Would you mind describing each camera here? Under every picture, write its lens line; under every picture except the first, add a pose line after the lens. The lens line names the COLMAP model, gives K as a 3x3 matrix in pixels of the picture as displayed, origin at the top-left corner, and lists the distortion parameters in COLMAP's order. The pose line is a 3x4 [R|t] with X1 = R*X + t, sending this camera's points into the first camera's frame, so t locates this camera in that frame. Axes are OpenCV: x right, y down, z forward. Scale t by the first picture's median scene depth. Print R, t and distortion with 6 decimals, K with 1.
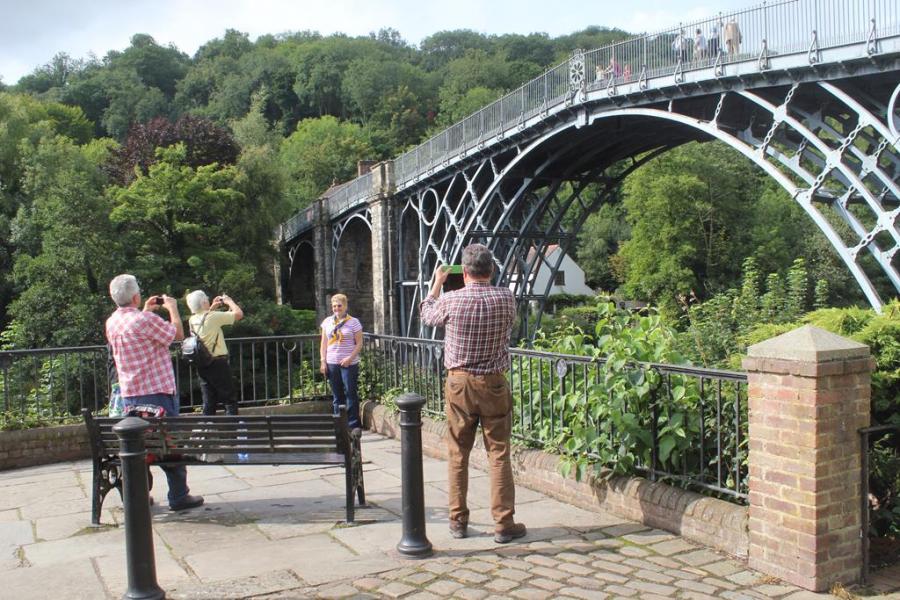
lens RADIAL K [[944.0, 0, 450.0], [0, 944.0, 300.0], [0, 0, 1]] dist [-0.171314, 0.326186]
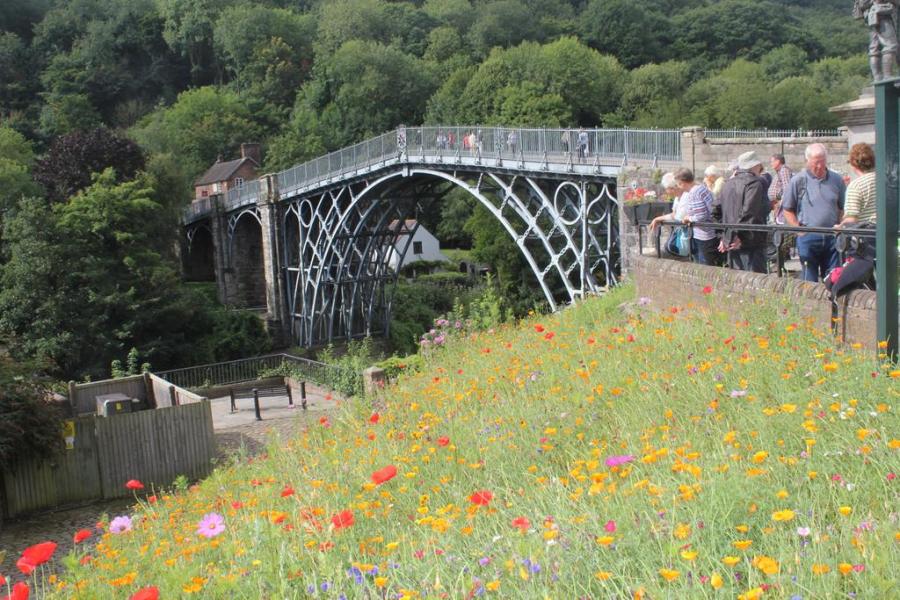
lens RADIAL K [[944.0, 0, 450.0], [0, 944.0, 300.0], [0, 0, 1]] dist [-0.171314, 0.326186]
pose [[0.991666, -0.039218, 0.122718, 0.011591], [0.031740, 0.997552, 0.062310, -0.050980], [-0.124861, -0.057896, 0.990484, -0.333567]]
